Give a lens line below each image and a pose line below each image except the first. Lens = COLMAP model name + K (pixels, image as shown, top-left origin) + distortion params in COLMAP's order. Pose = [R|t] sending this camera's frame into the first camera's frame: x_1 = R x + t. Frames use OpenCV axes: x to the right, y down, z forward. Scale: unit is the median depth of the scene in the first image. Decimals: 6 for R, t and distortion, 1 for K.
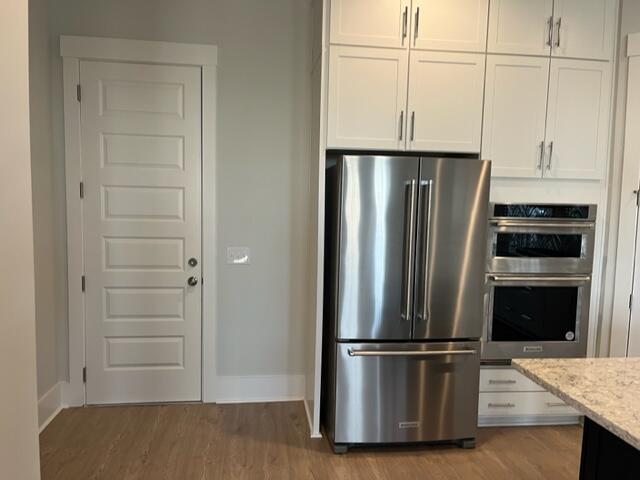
lens RADIAL K [[487.0, 0, 315.7], [0, 487.0, 243.4], [0, 0, 1]] dist [0.061133, -0.073266]
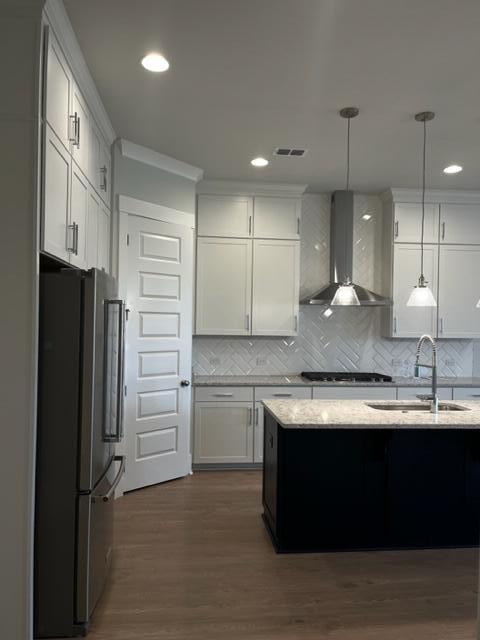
lens RADIAL K [[487.0, 0, 244.2], [0, 487.0, 318.7], [0, 0, 1]] dist [0.061133, -0.073266]
pose [[0.005746, -0.018490, 0.999813, -0.703671], [0.060785, 0.997987, 0.018107, -0.086388], [-0.998134, 0.060670, 0.006858, 0.651837]]
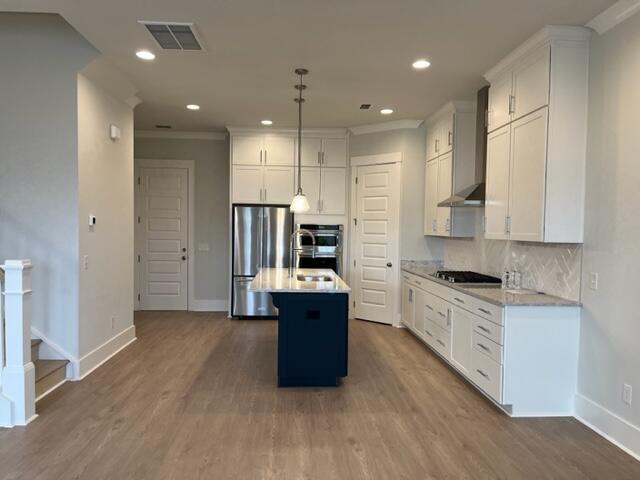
lens RADIAL K [[487.0, 0, 317.3], [0, 487.0, 242.6], [0, 0, 1]] dist [0.061133, -0.073266]
pose [[0.997935, -0.003099, -0.064162, 0.608327], [-0.000051, 0.998796, -0.049049, 0.134943], [0.064236, 0.048951, 0.996733, -1.473013]]
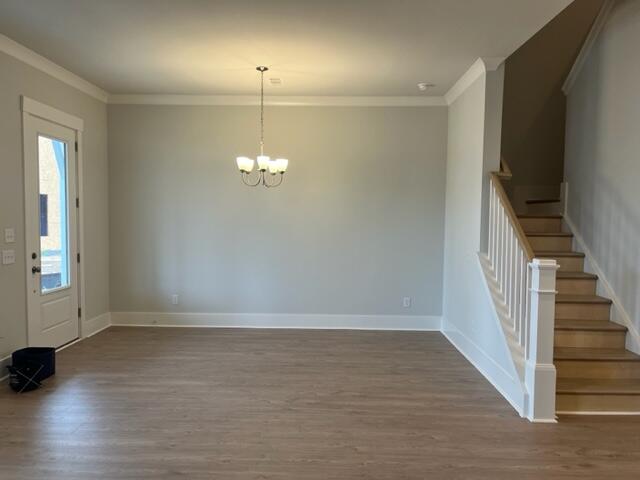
lens RADIAL K [[487.0, 0, 316.3], [0, 487.0, 243.2], [0, 0, 1]] dist [0.061133, -0.073266]
pose [[-0.141545, 0.032401, -0.989401, 1.063713], [-0.094808, 0.994426, 0.046129, 0.077370], [0.985381, 0.100332, -0.137684, -0.750473]]
